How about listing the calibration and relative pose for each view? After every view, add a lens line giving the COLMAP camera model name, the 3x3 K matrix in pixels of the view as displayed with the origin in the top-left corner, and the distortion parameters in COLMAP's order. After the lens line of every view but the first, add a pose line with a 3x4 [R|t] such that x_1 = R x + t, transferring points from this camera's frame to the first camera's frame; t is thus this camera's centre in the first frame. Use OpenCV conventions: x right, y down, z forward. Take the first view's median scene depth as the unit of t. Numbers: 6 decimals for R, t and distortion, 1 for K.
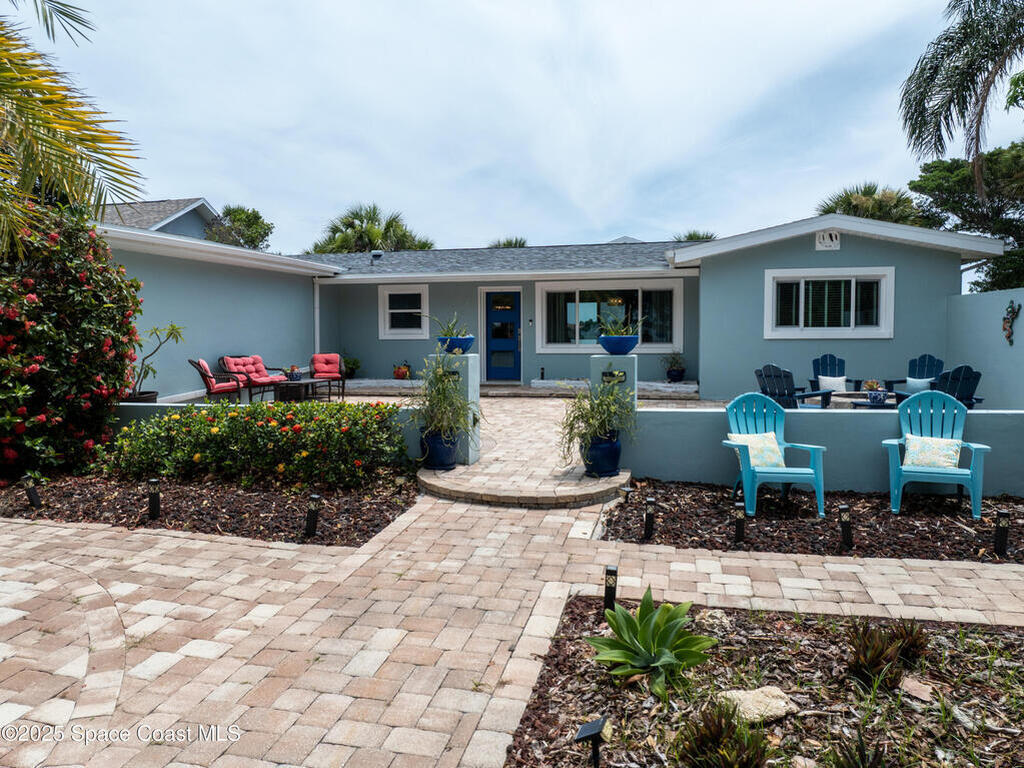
lens RADIAL K [[727.6, 0, 512.0], [0, 727.6, 384.0], [0, 0, 1]] dist [-0.030549, -0.002348]
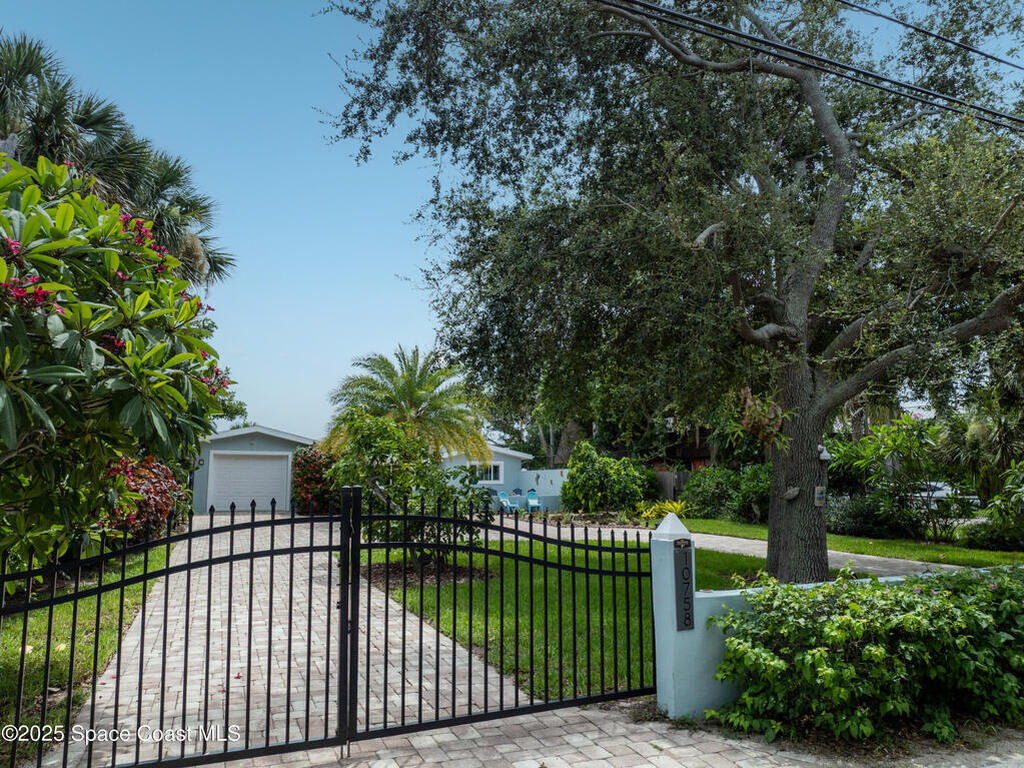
lens RADIAL K [[727.6, 0, 512.0], [0, 727.6, 384.0], [0, 0, 1]] dist [-0.030549, -0.002348]
pose [[0.805168, 0.091440, 0.585955, -1.101533], [0.036889, 0.978406, -0.203373, 0.127686], [-0.591898, 0.185365, 0.784408, -1.304930]]
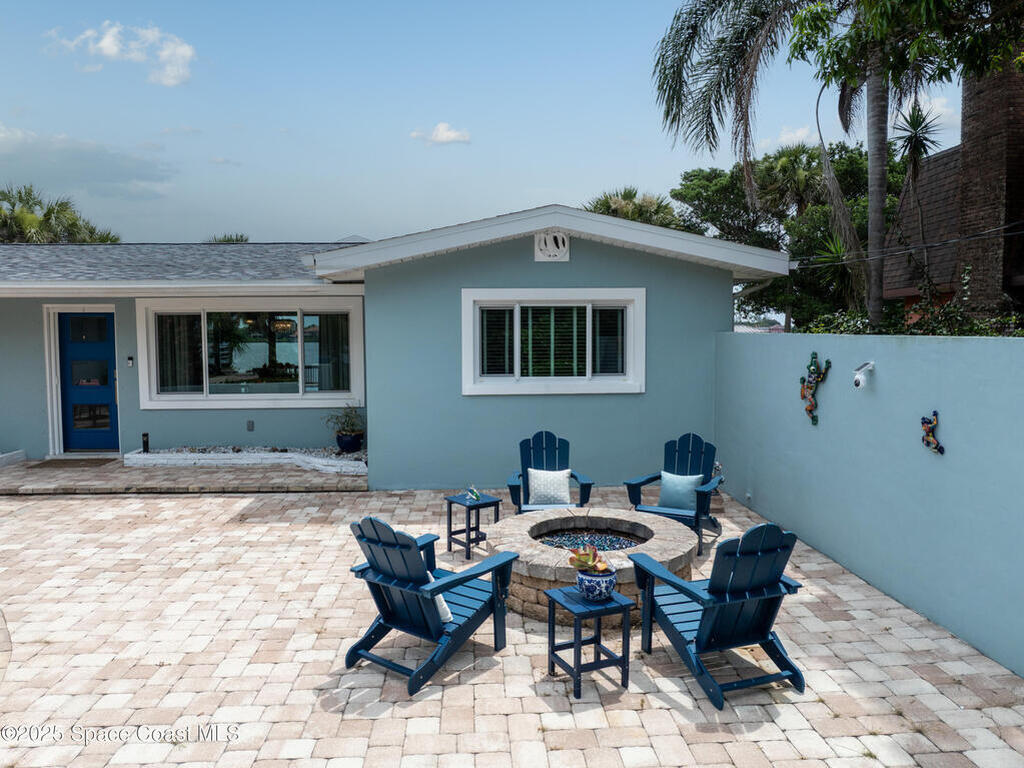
lens RADIAL K [[727.6, 0, 512.0], [0, 727.6, 384.0], [0, 0, 1]] dist [-0.030549, -0.002348]
pose [[0.960314, -0.017664, 0.278361, 0.178504], [0.018336, 0.999832, 0.000192, -0.061234], [-0.278317, 0.004920, 0.960477, 0.308700]]
